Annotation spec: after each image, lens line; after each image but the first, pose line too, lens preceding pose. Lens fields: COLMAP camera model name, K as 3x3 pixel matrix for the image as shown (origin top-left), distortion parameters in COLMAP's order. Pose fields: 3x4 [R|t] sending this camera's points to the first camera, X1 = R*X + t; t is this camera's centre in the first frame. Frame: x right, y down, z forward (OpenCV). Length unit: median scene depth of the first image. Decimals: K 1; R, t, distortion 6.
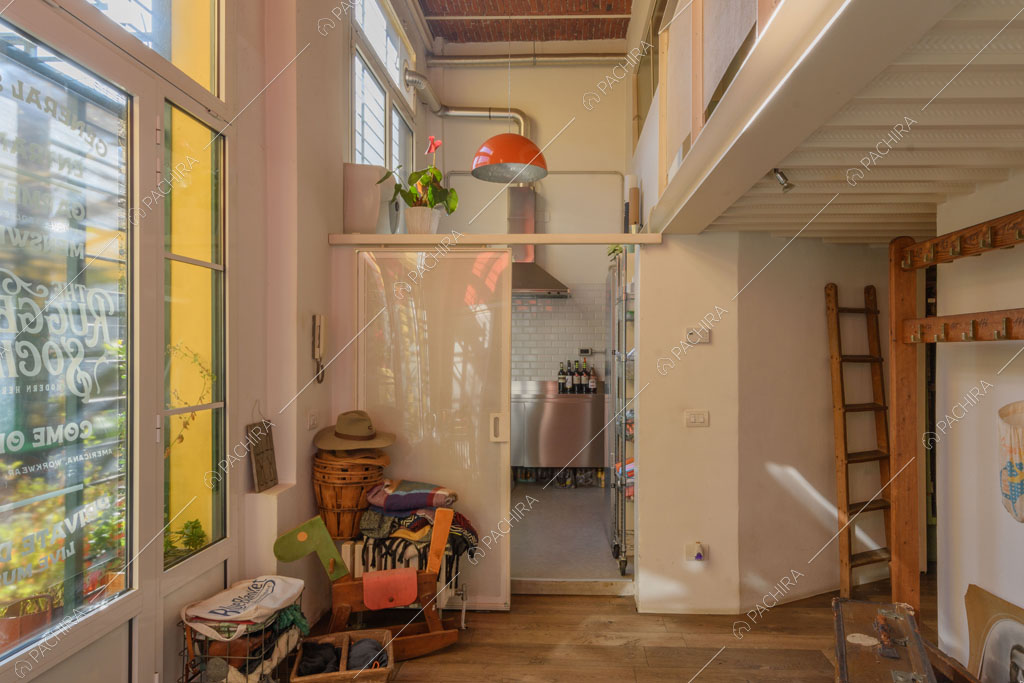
lens RADIAL K [[635.0, 0, 514.5], [0, 635.0, 347.9], [0, 0, 1]] dist [0.026255, -0.008479]
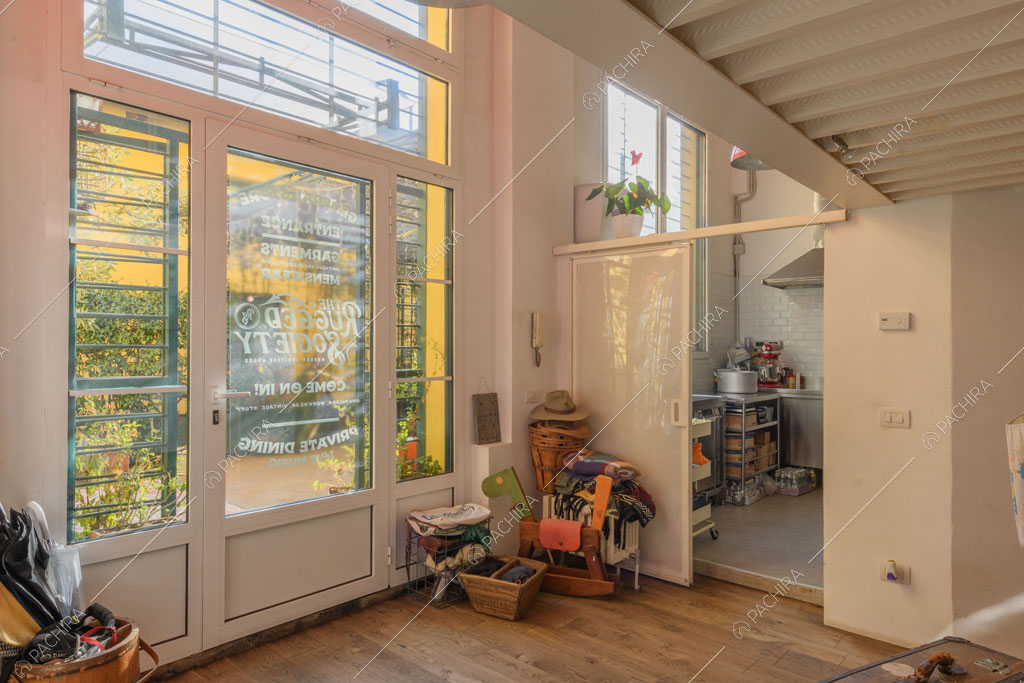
lens RADIAL K [[635.0, 0, 516.8], [0, 635.0, 343.7], [0, 0, 1]] dist [0.026255, -0.008479]
pose [[0.766543, -0.003444, -0.642184, 0.487863], [0.000700, 0.999990, -0.004528, 0.015682], [0.642193, 0.003021, 0.766537, 0.008414]]
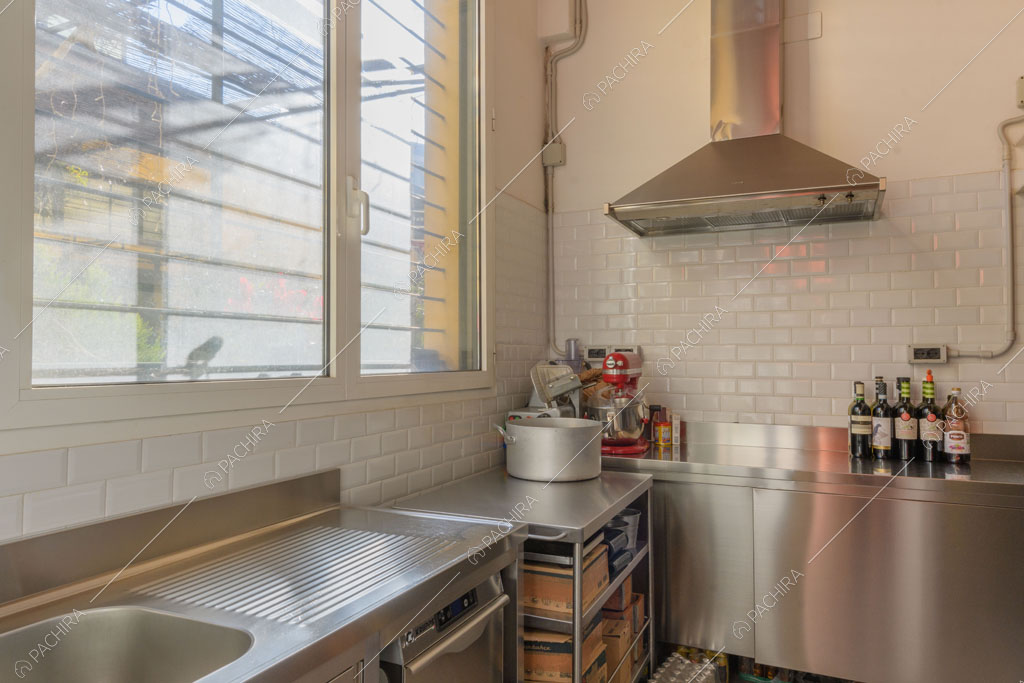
lens RADIAL K [[651.7, 0, 512.4], [0, 651.7, 340.1], [0, 0, 1]] dist [0.017359, 0.001281]
pose [[0.916086, -0.011112, -0.400828, 0.078050], [0.005573, 0.999872, -0.014983, 0.003829], [0.400943, 0.011492, 0.916031, 1.054487]]
